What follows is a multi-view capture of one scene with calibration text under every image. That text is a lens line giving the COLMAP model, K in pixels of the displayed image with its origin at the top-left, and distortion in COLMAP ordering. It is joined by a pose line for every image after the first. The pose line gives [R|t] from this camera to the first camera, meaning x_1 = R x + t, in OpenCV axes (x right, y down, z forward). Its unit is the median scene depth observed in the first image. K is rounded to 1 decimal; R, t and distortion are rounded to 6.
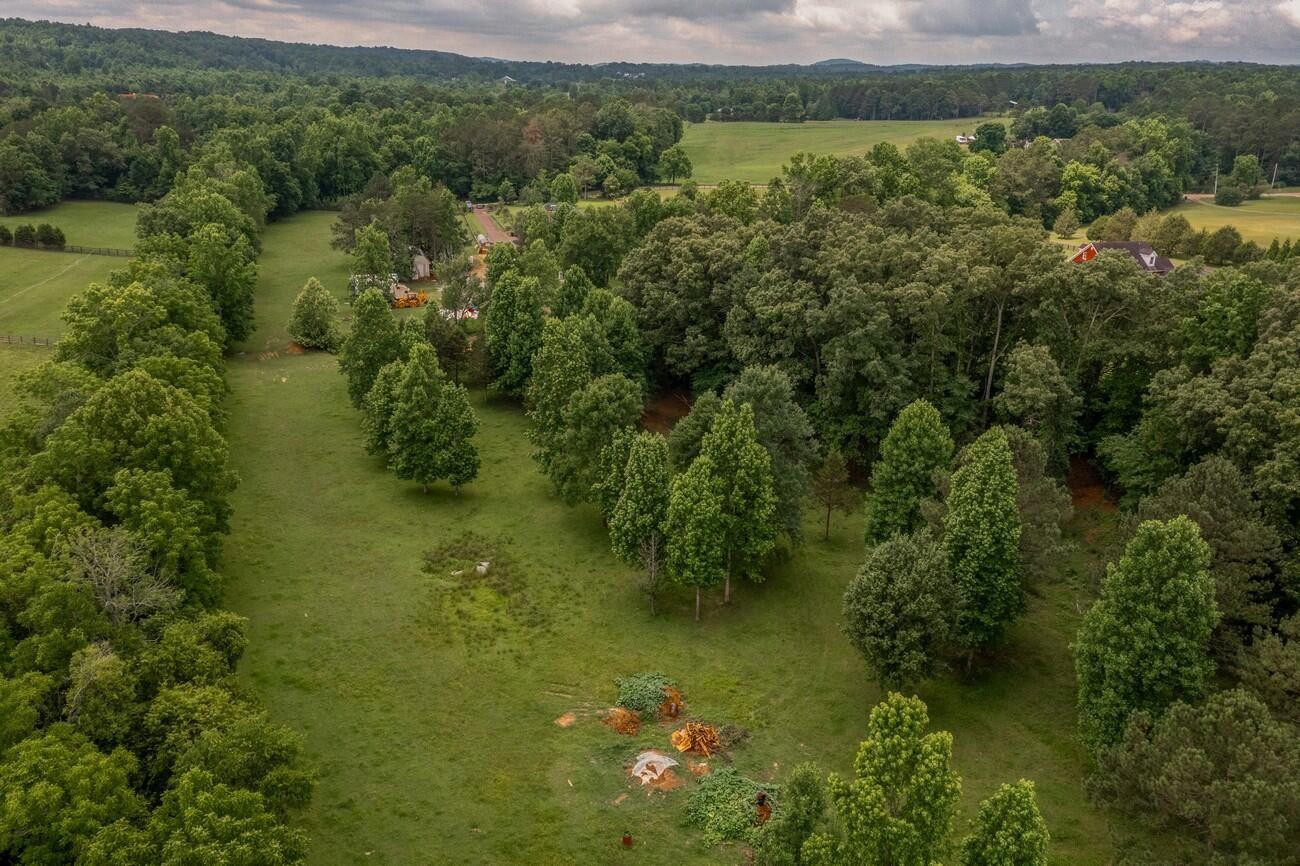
lens RADIAL K [[1054.1, 0, 645.0], [0, 1054.1, 427.3], [0, 0, 1]] dist [-0.007548, 0.048415]
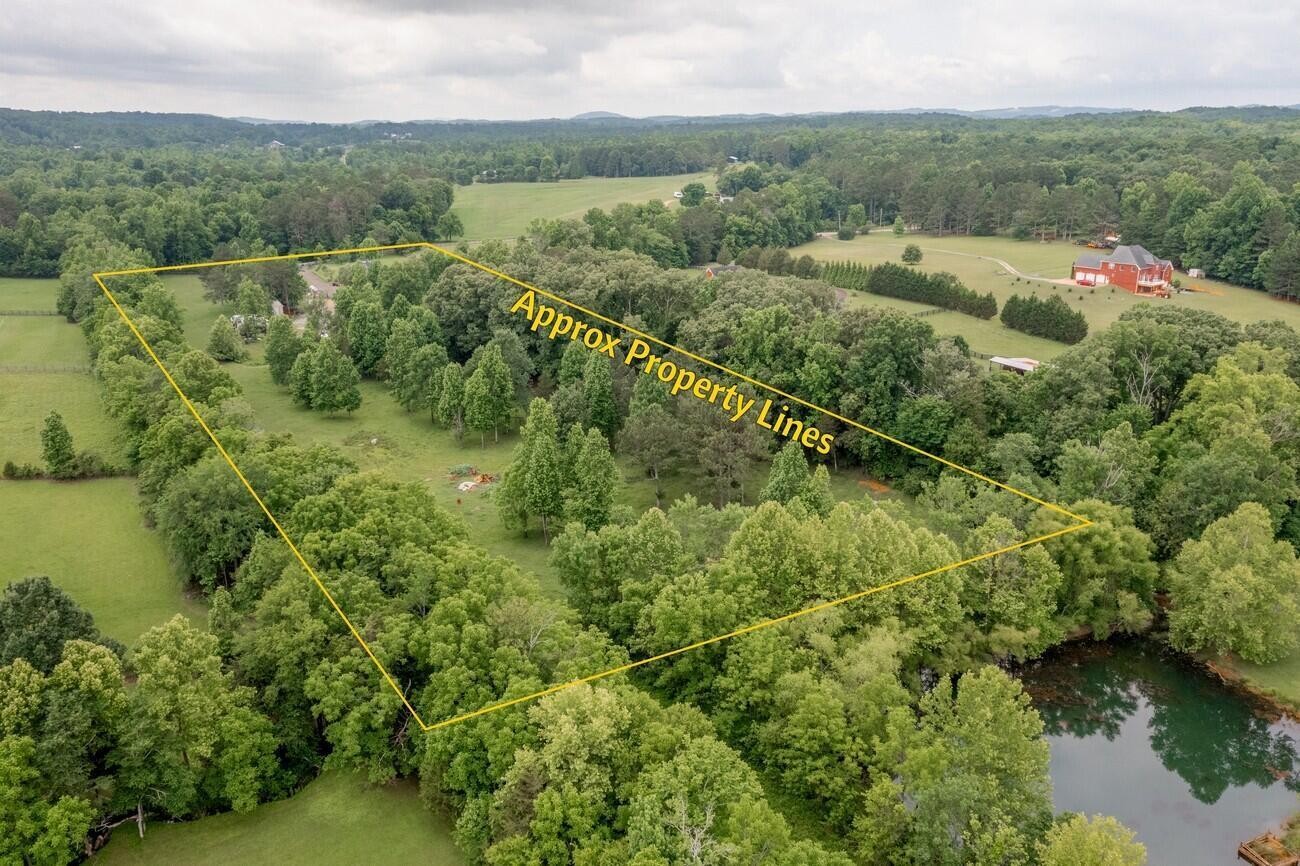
lens RADIAL K [[1054.1, 0, 642.7], [0, 1054.1, 440.3], [0, 0, 1]] dist [-0.007548, 0.048415]
pose [[0.977861, -0.081384, 0.192783, -0.020579], [0.087557, 0.995877, -0.023707, 0.112954], [-0.190059, 0.040061, 0.980955, -0.536989]]
